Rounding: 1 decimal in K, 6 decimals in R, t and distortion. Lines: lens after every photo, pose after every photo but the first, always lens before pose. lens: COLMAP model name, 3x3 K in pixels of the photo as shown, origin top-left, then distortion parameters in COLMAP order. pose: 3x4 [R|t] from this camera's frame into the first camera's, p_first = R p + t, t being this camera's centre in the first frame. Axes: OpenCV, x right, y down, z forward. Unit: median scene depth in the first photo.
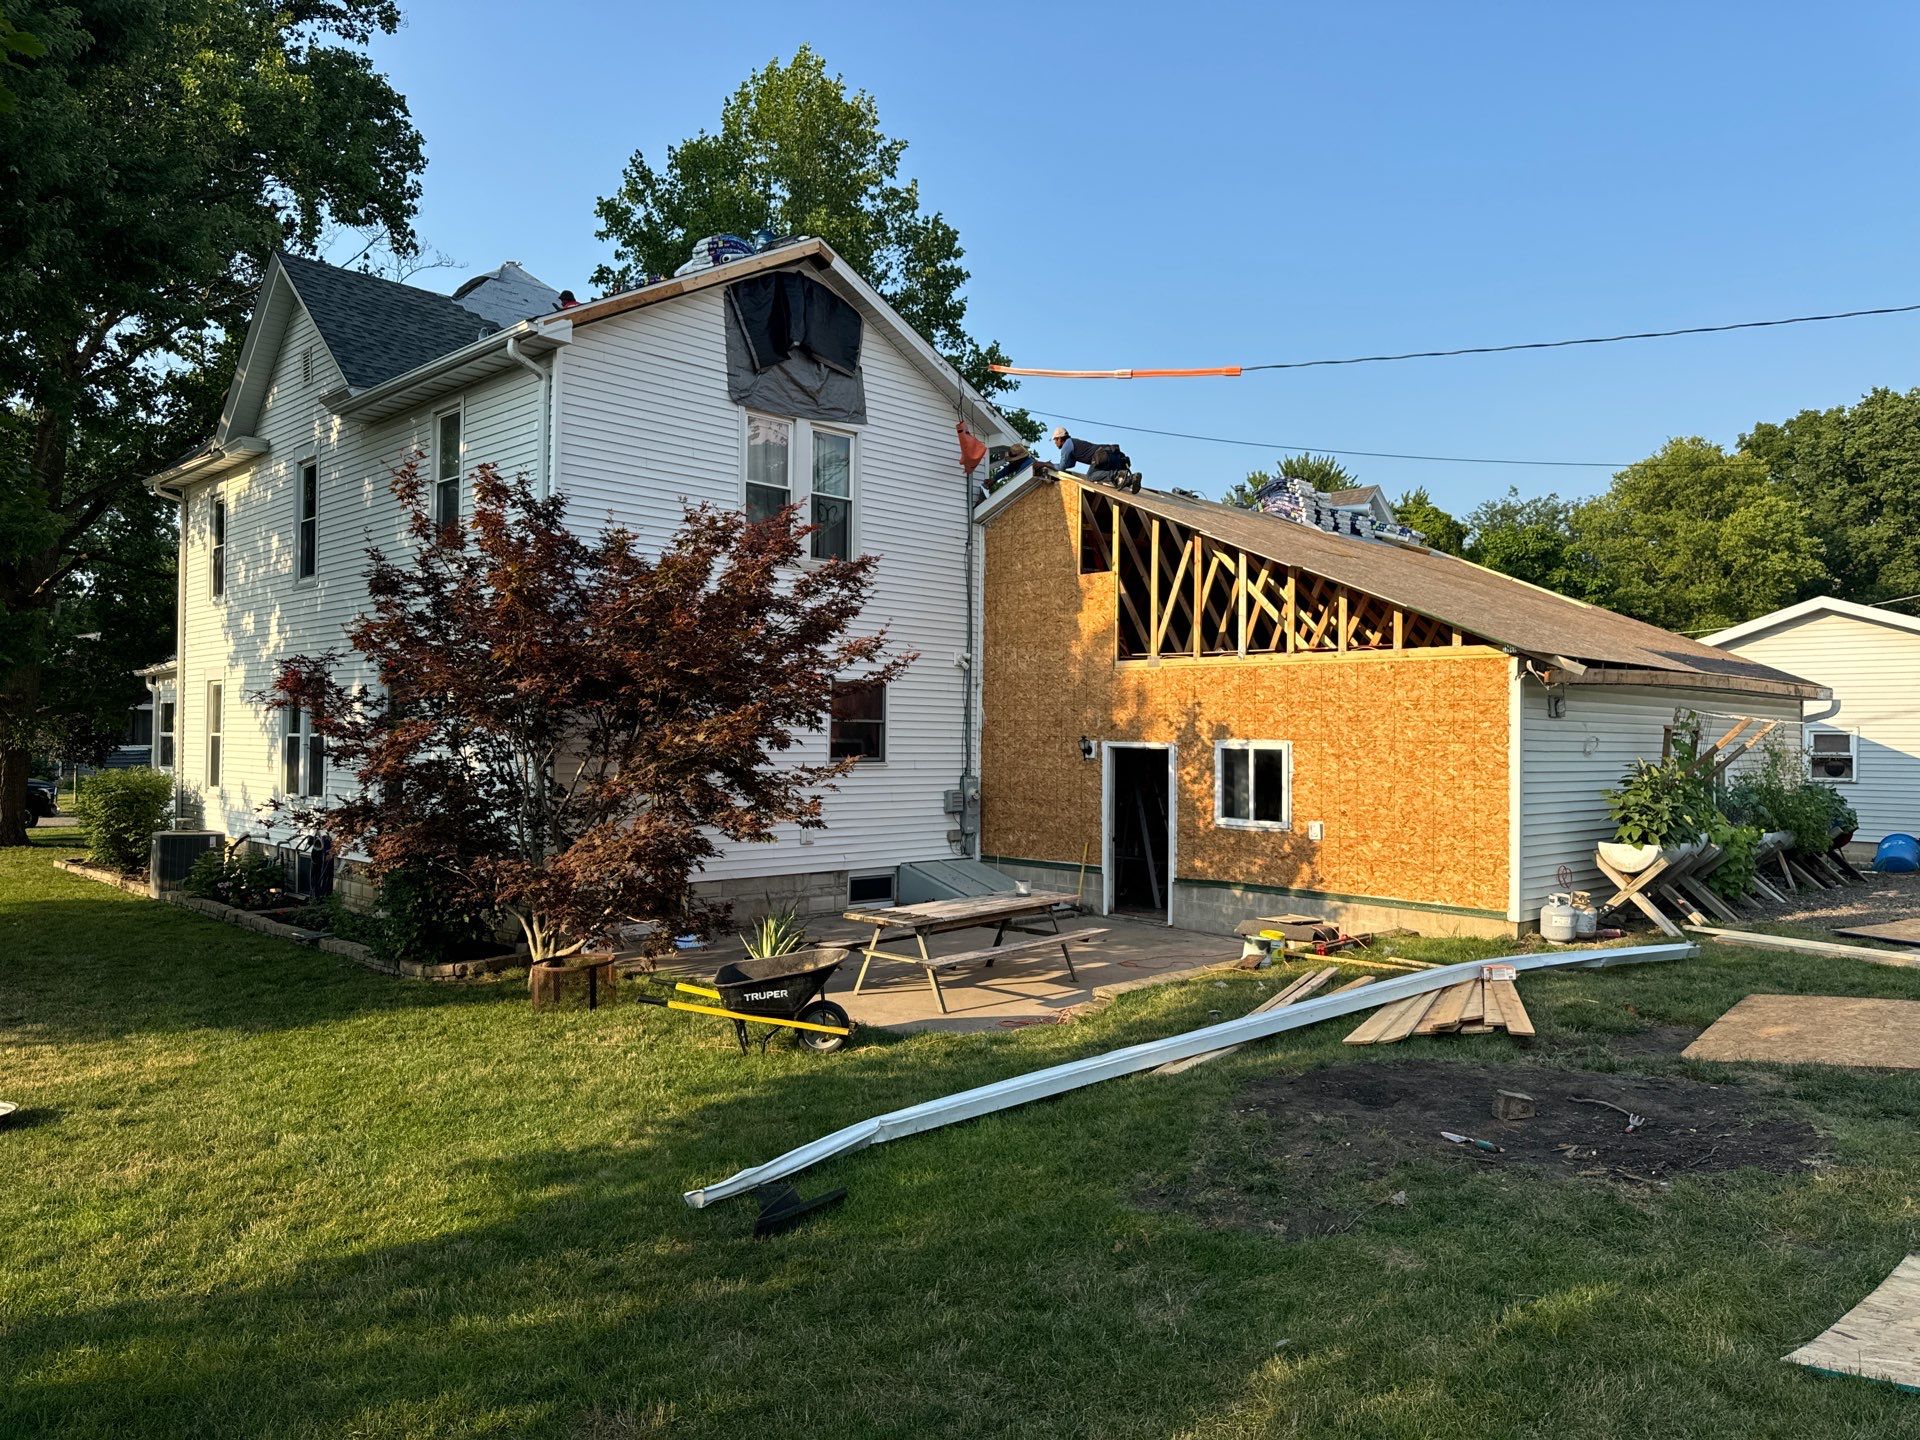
lens RADIAL K [[1358.1, 0, 974.5], [0, 1358.1, 722.2], [0, 0, 1]] dist [0.007219, 0.000408]
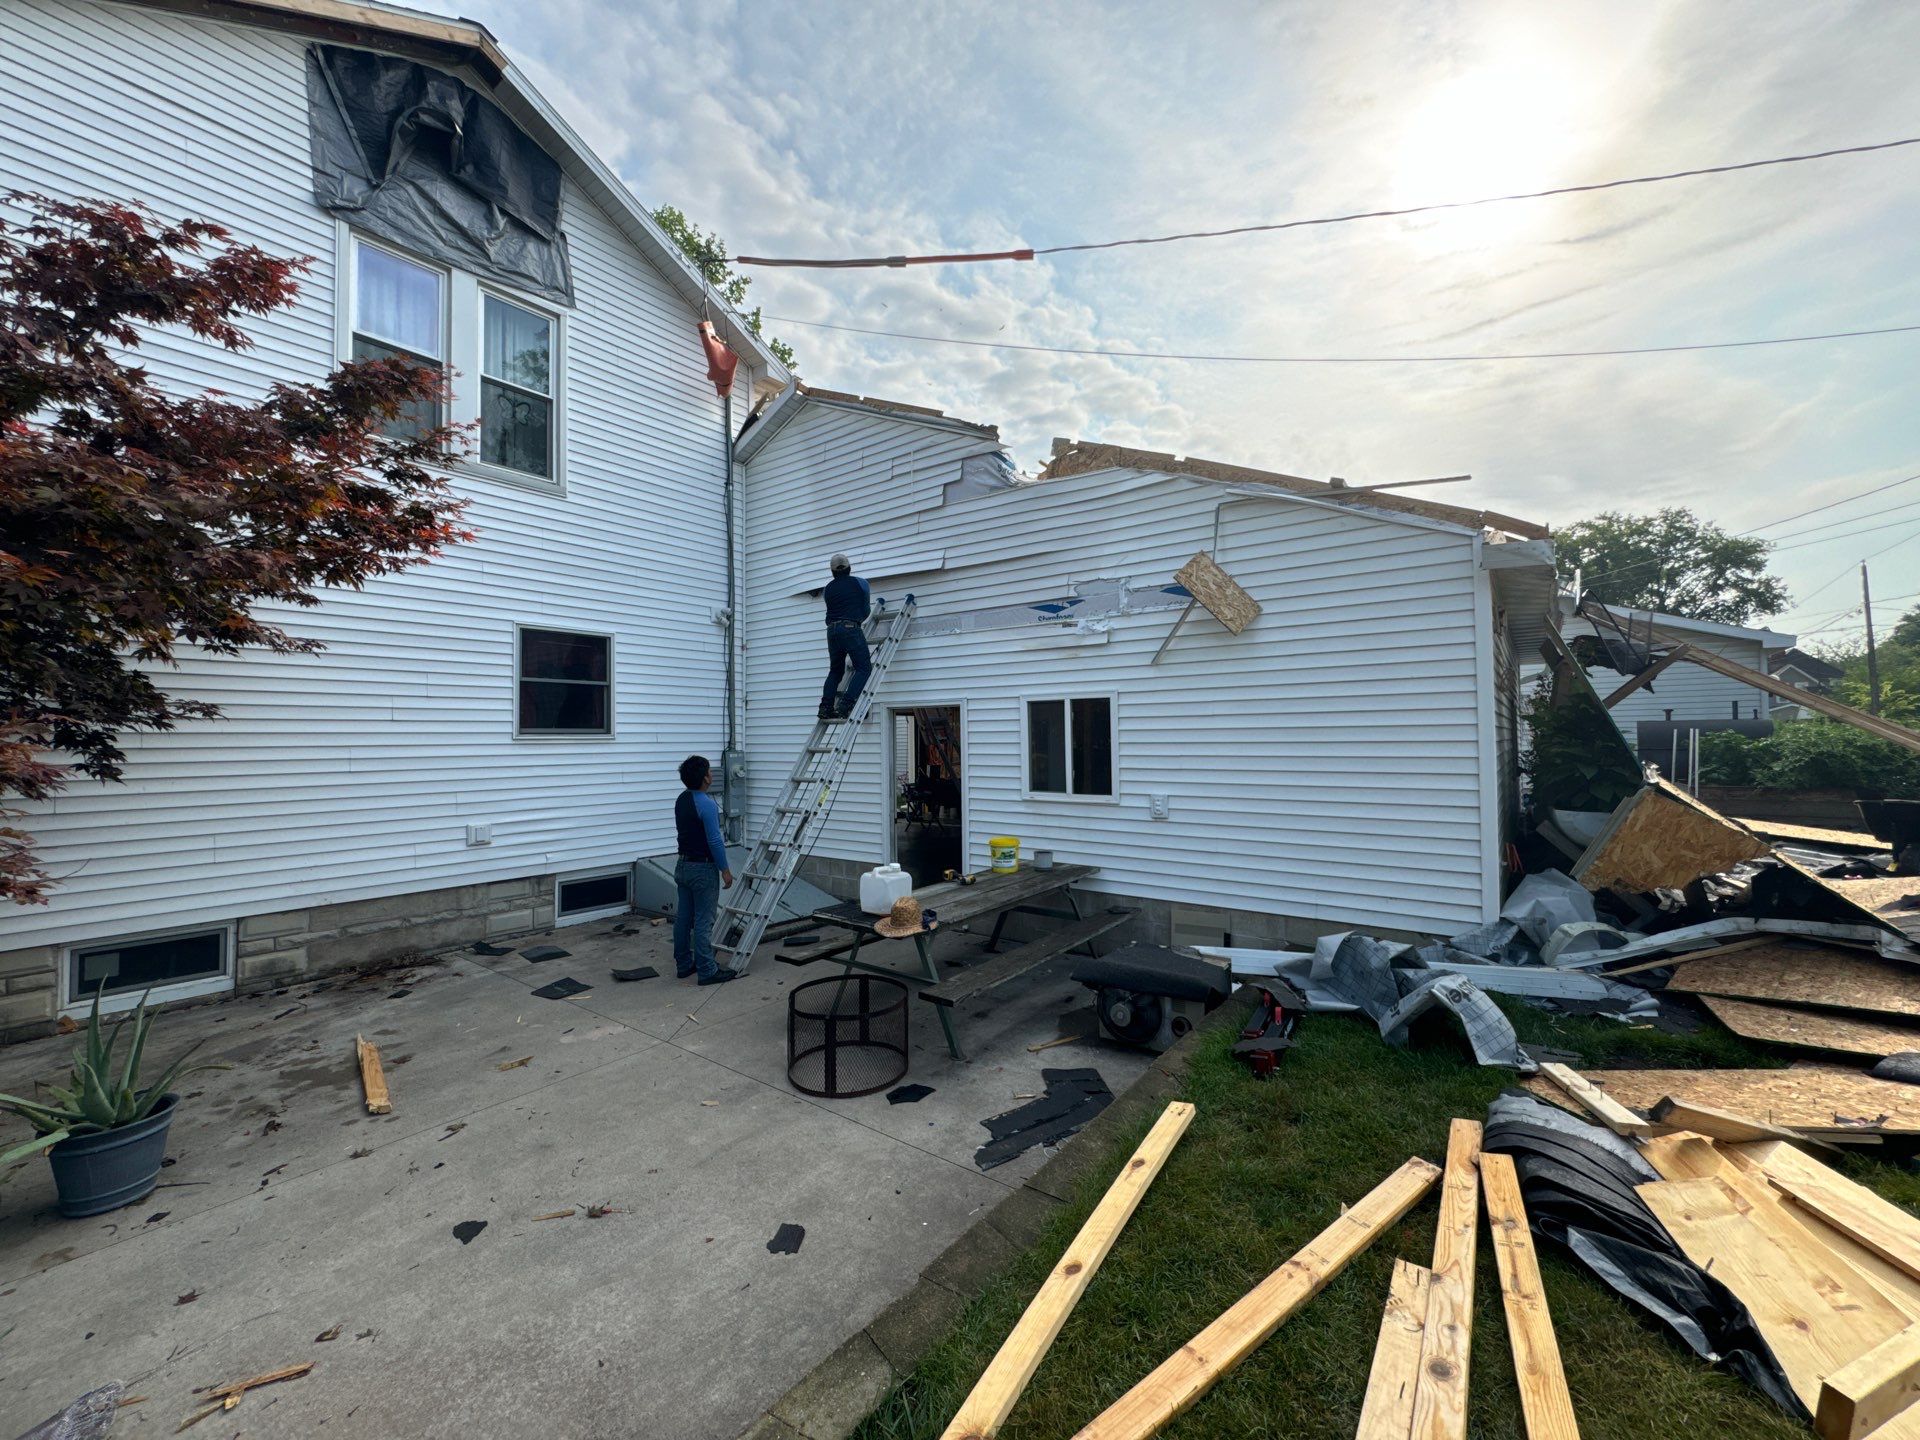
lens RADIAL K [[757.6, 0, 954.5], [0, 757.6, 729.7], [0, 0, 1]] dist [0.000508, 0.000058]
pose [[0.990427, -0.022589, 0.136178, 0.076446], [0.023223, 0.999726, -0.003068, 0.034011], [-0.136072, 0.006201, 0.990680, 0.546107]]
